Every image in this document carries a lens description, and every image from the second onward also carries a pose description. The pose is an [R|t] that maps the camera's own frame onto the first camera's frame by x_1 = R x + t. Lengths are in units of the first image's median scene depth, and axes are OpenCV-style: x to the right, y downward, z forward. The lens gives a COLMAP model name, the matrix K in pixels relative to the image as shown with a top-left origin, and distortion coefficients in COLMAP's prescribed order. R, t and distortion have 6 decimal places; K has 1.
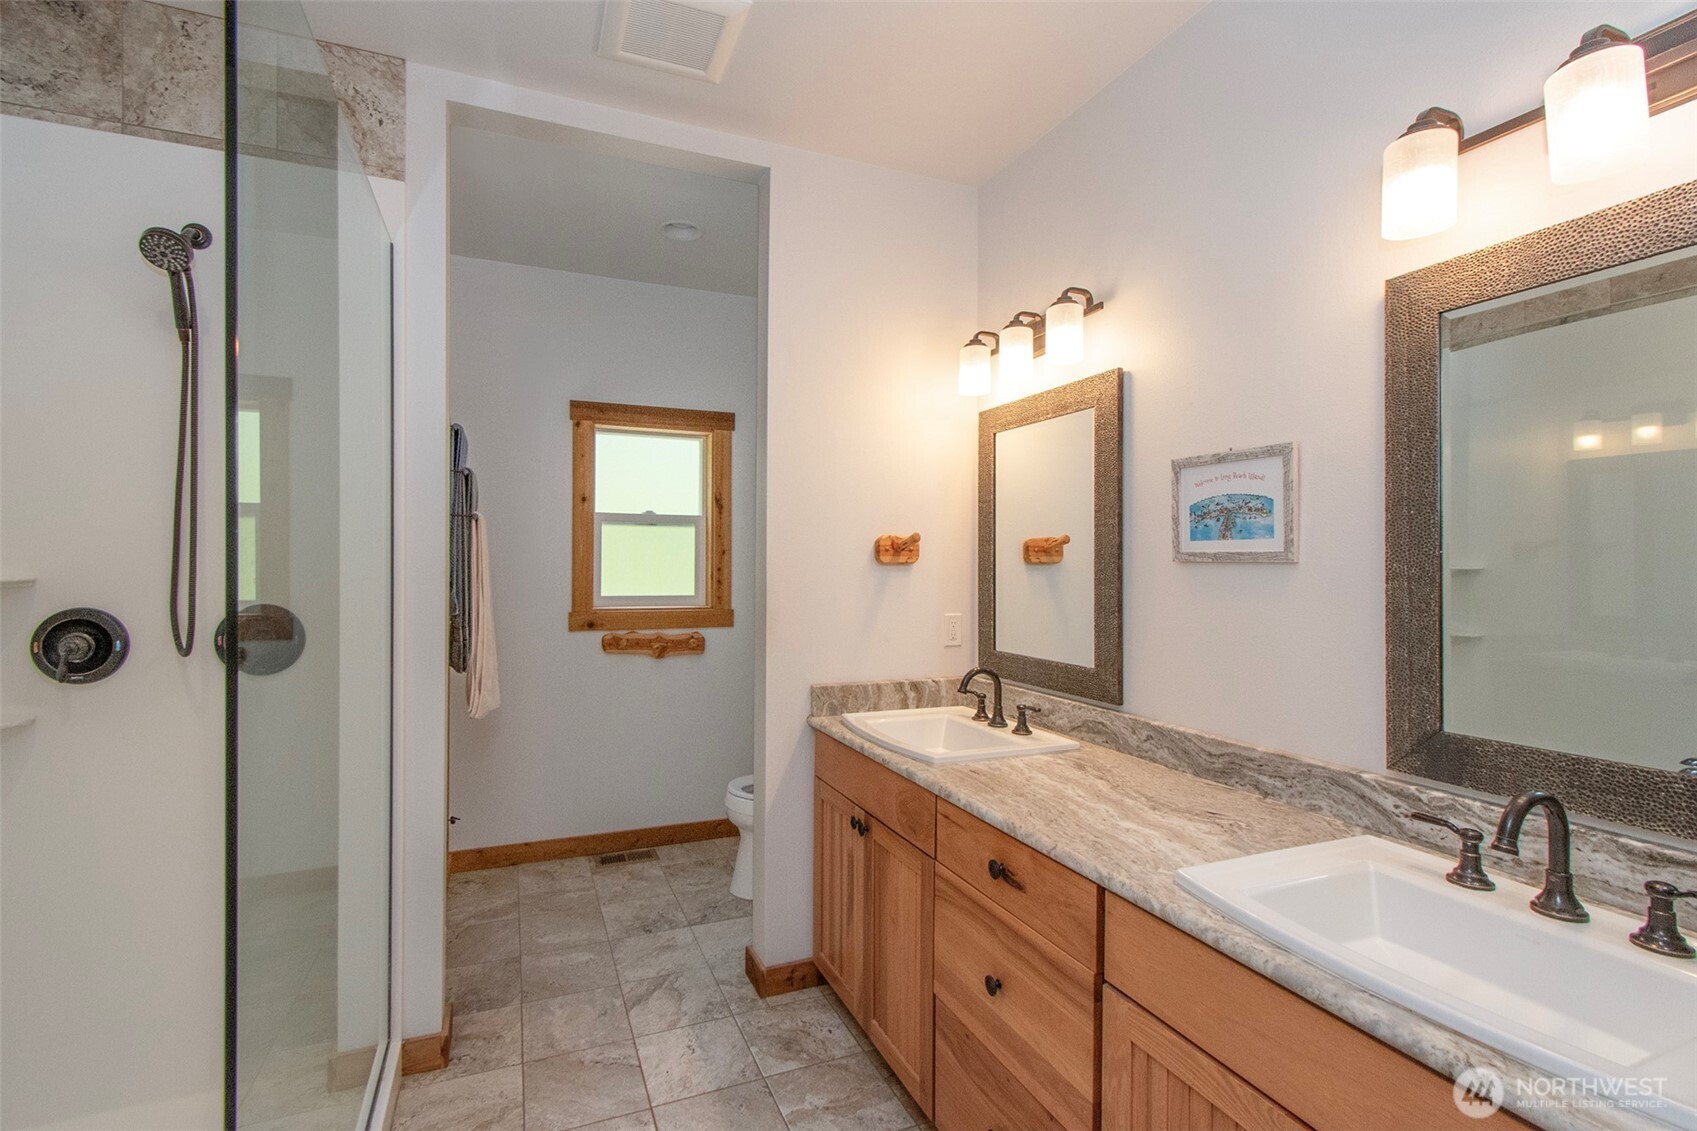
lens RADIAL K [[774.1, 0, 848.5], [0, 774.1, 565.5], [0, 0, 1]] dist [0.000406, 0.000864]
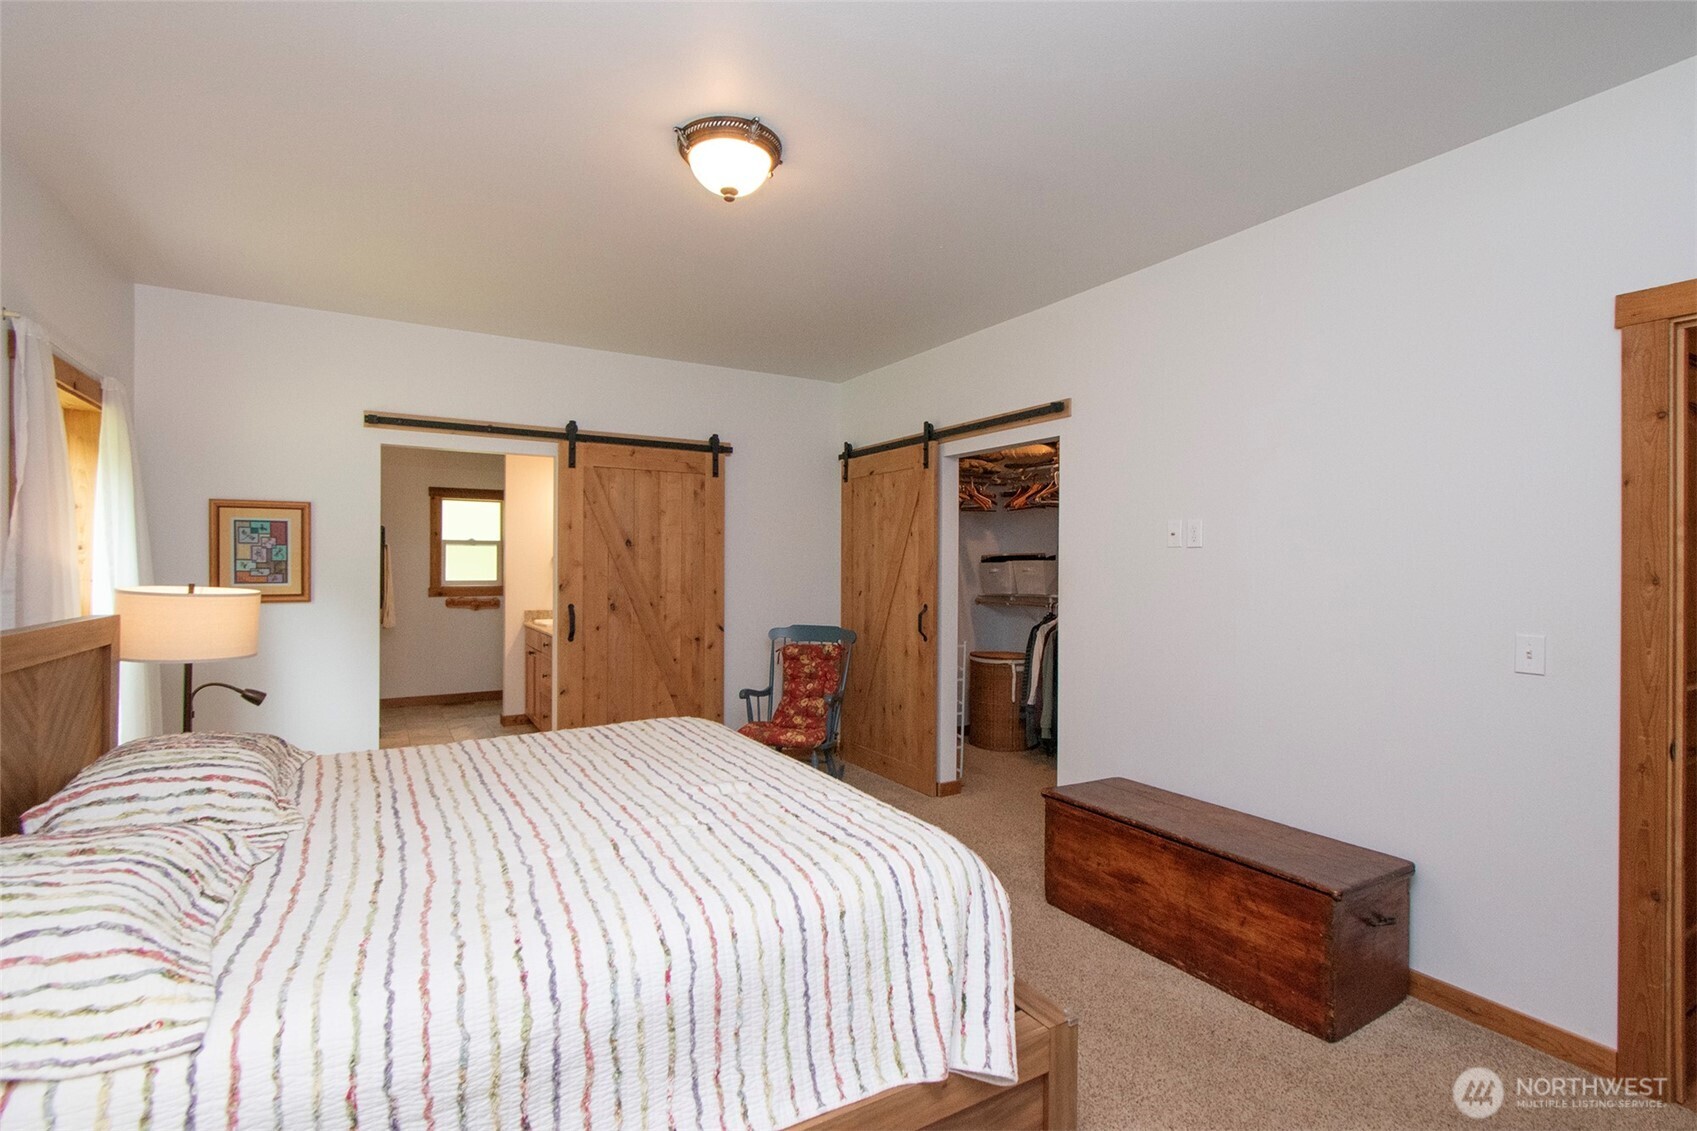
lens RADIAL K [[774.1, 0, 848.5], [0, 774.1, 565.5], [0, 0, 1]] dist [0.000406, 0.000864]
pose [[0.990987, -0.004792, 0.133869, 0.669724], [0.004888, 0.999988, -0.000390, 0.008567], [-0.133865, 0.001041, 0.990999, -1.697737]]
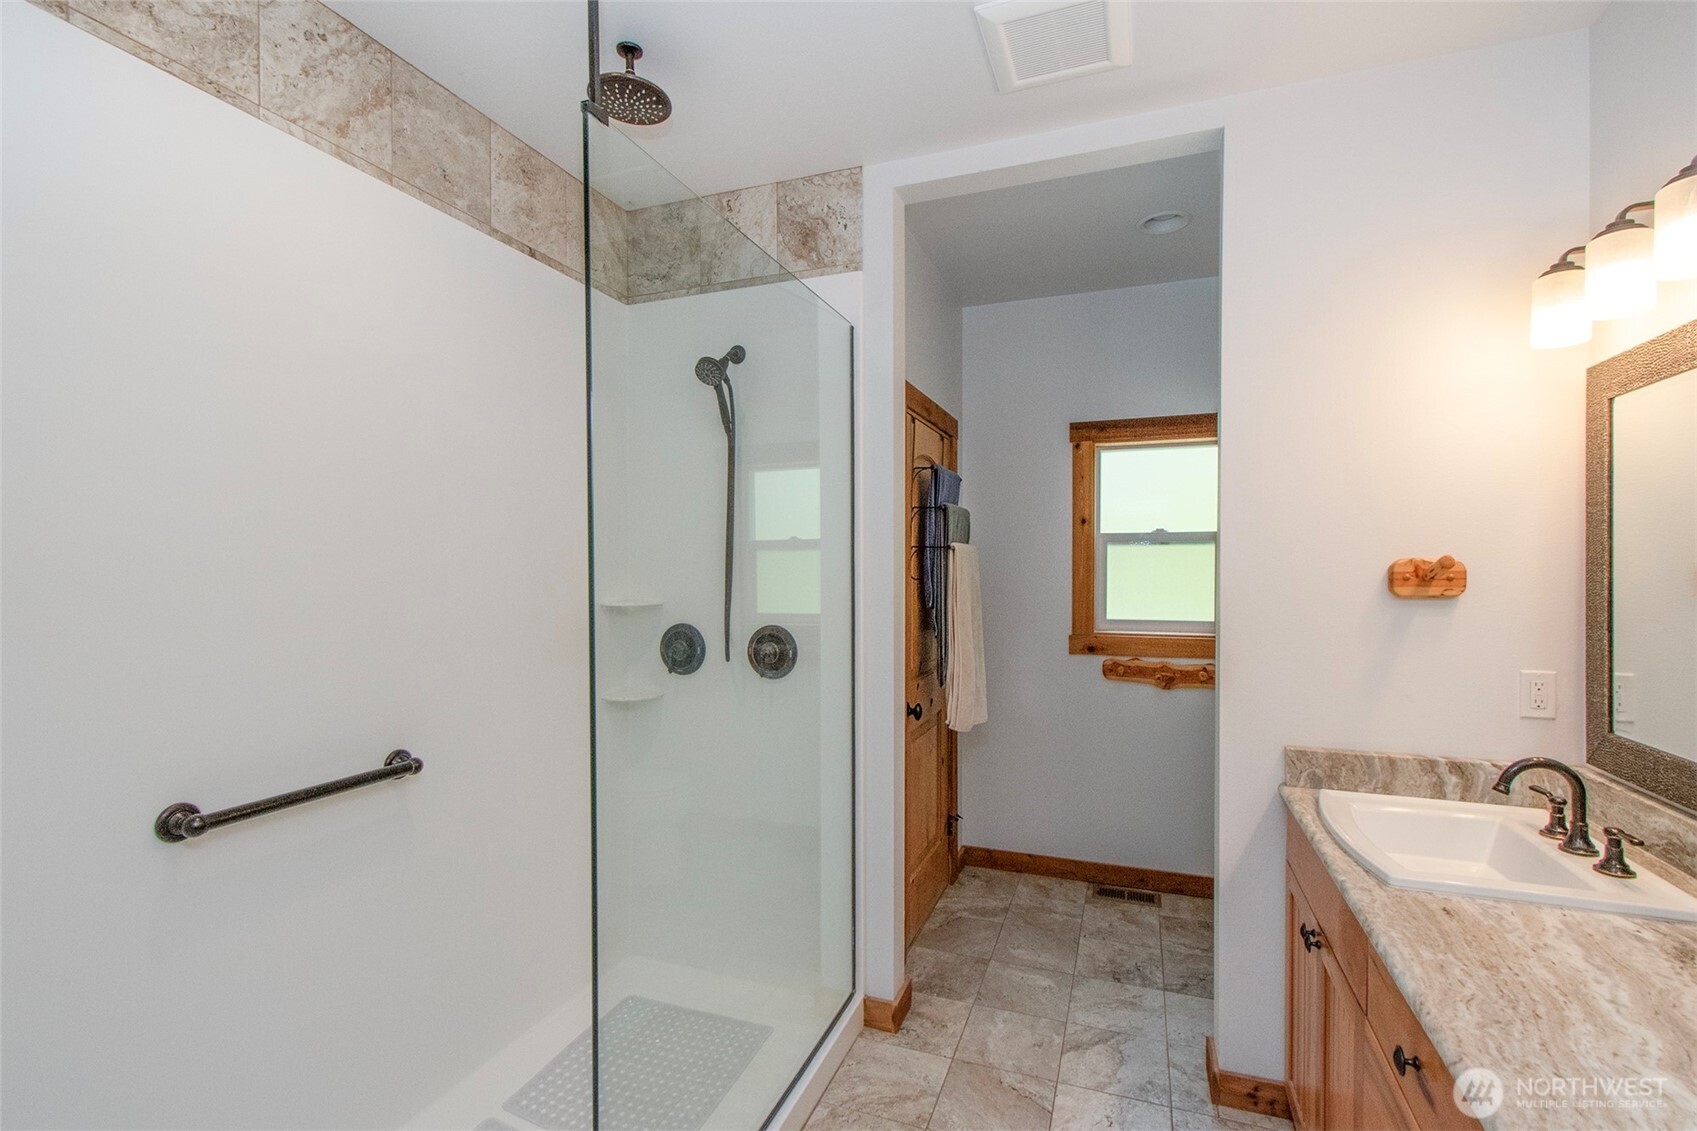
lens RADIAL K [[787.7, 0, 847.9], [0, 787.7, 577.8], [0, 0, 1]] dist [0.001168, -0.001008]
pose [[0.724969, 0.002317, -0.688777, 0.183442], [0.000872, 0.999990, 0.004282, -0.024741], [0.688781, -0.003705, 0.724960, 0.087291]]
